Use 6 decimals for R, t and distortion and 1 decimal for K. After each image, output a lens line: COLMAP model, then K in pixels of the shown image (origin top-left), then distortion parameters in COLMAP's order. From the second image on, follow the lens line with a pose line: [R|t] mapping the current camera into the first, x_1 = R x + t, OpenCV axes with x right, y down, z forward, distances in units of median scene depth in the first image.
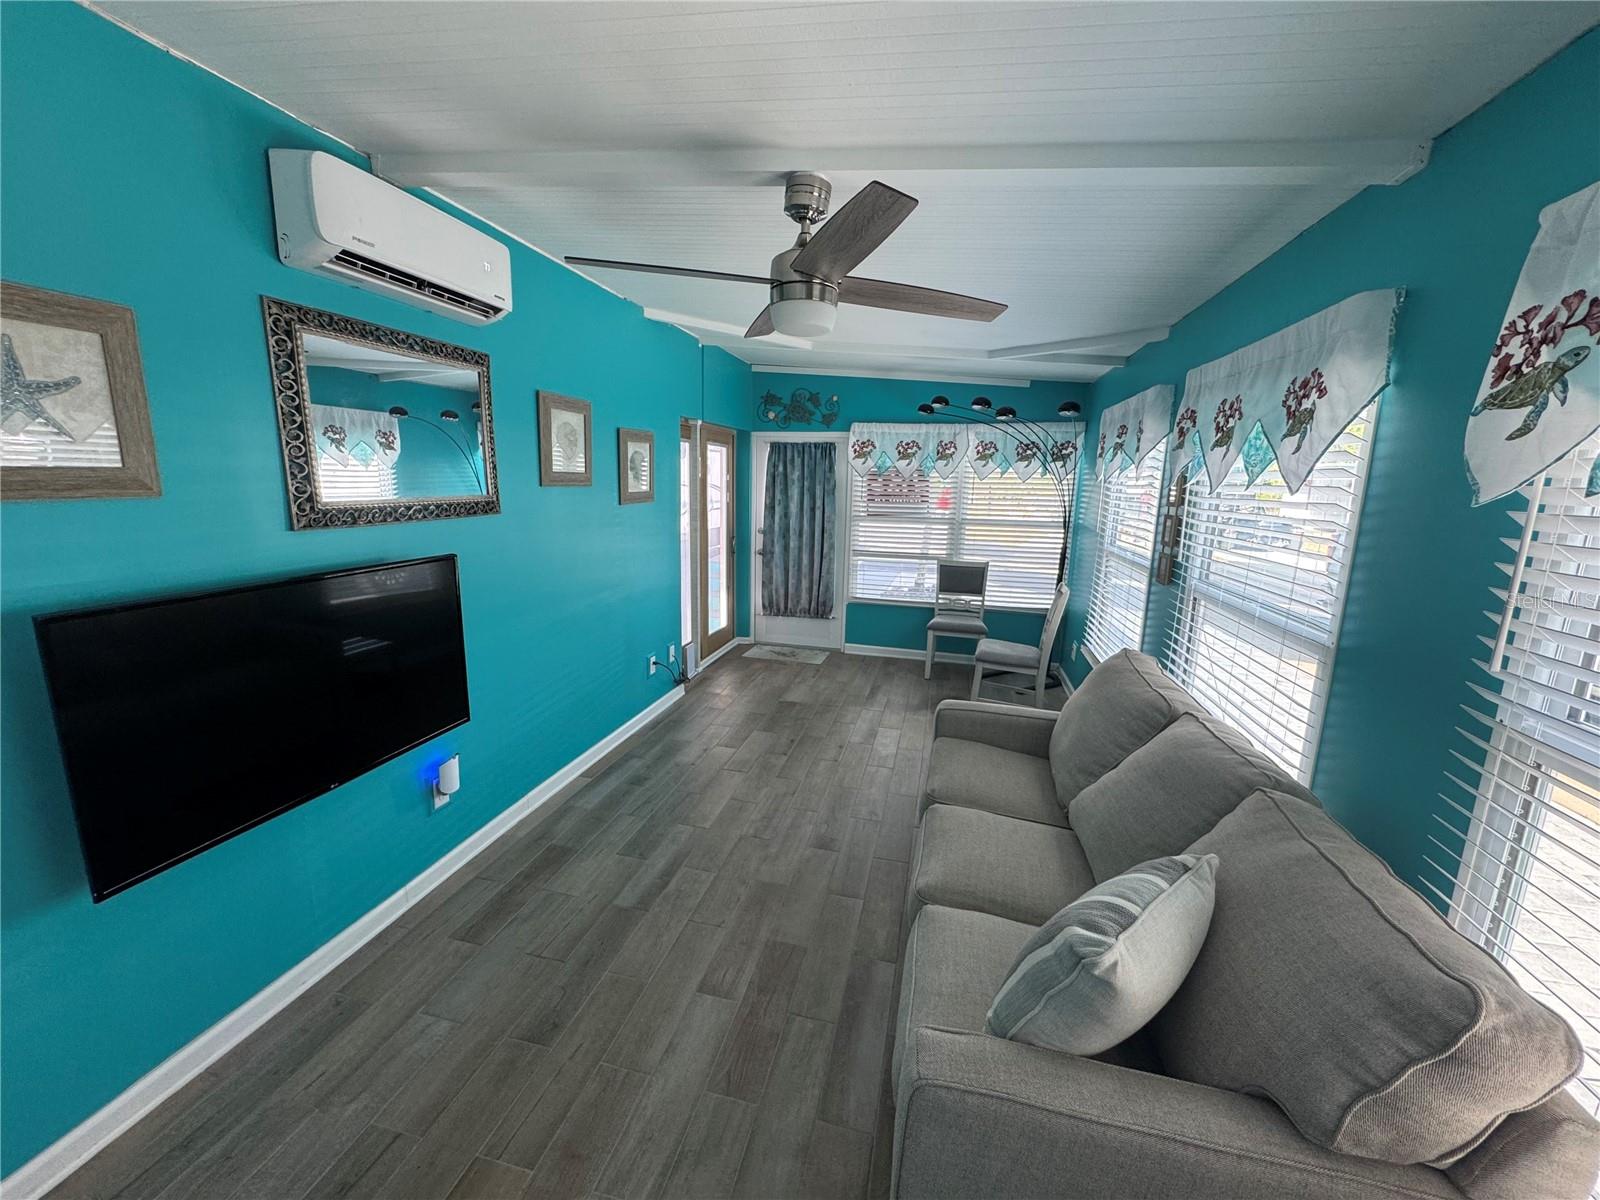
lens RADIAL K [[640.4, 0, 801.7], [0, 640.4, 597.3], [0, 0, 1]] dist [-0.001620, 0.000154]
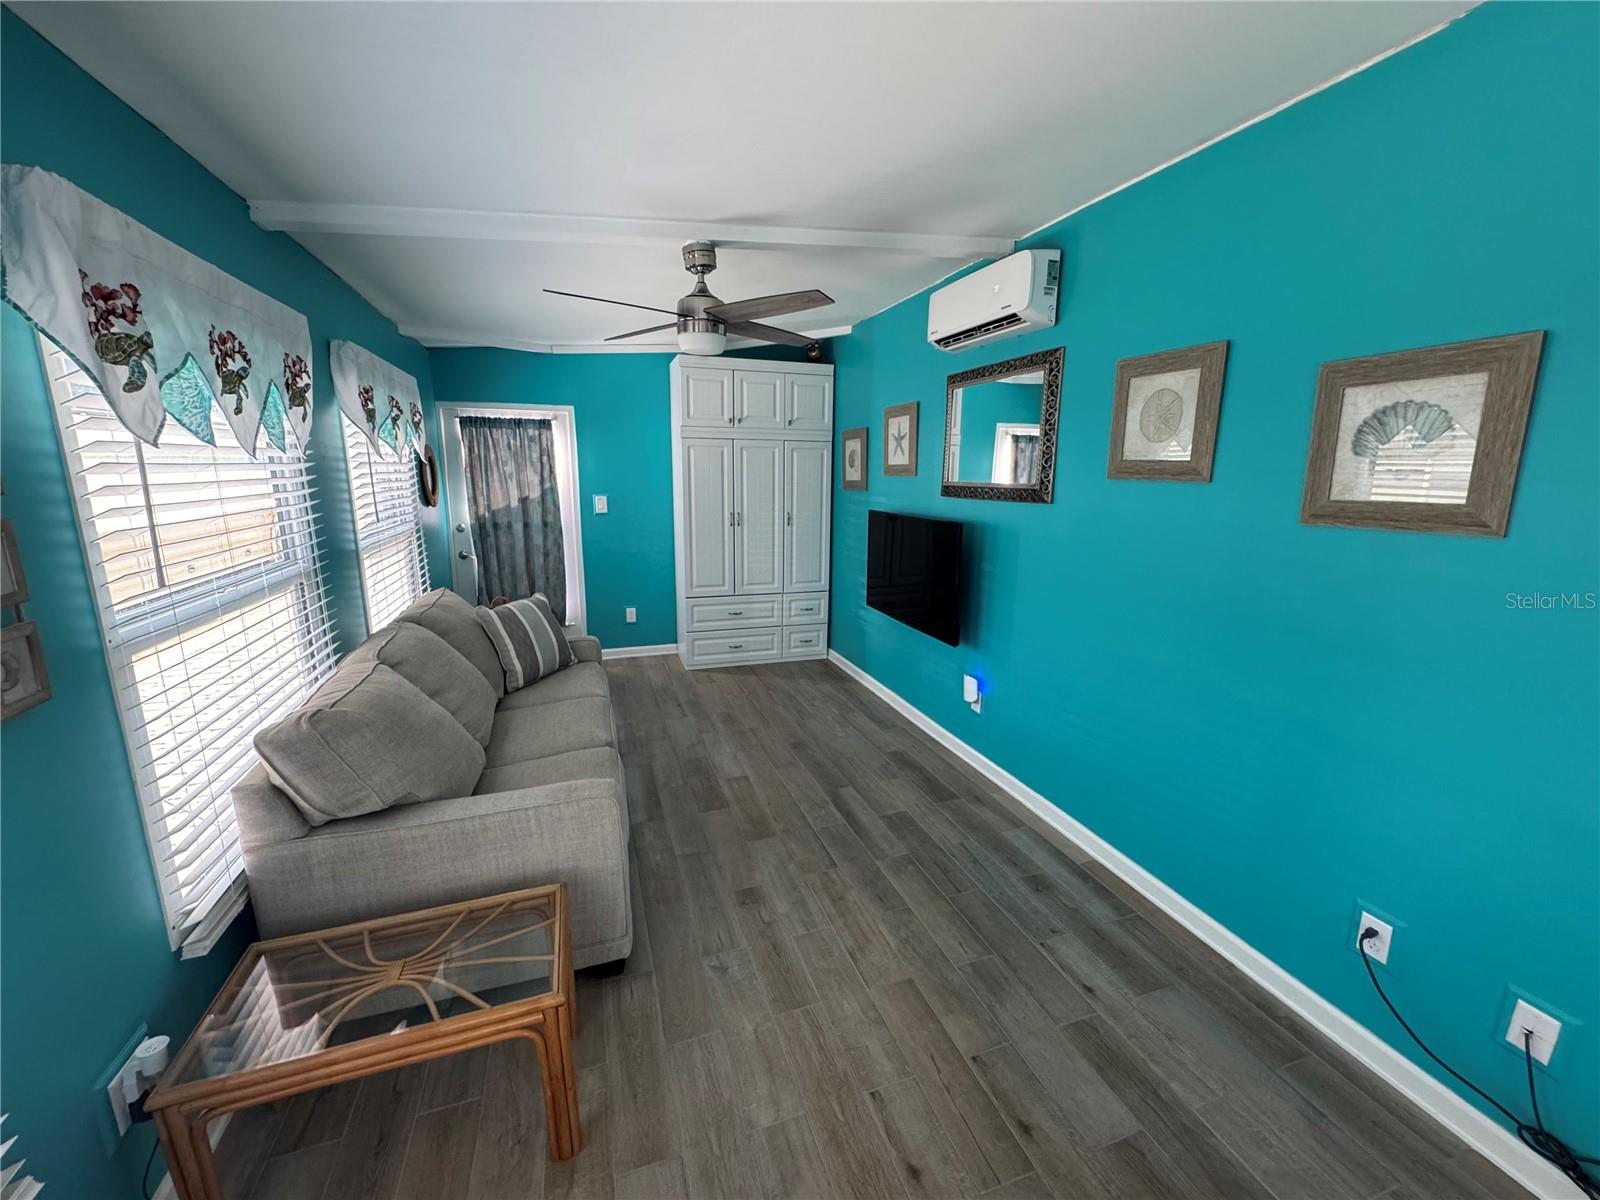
lens RADIAL K [[640.4, 0, 801.7], [0, 640.4, 597.3], [0, 0, 1]] dist [-0.001620, 0.000154]
pose [[-0.840294, 0.068902, -0.537735, 0.436960], [-0.137697, 0.932237, 0.334624, -0.287640], [0.524353, 0.355227, -0.773865, 1.694850]]
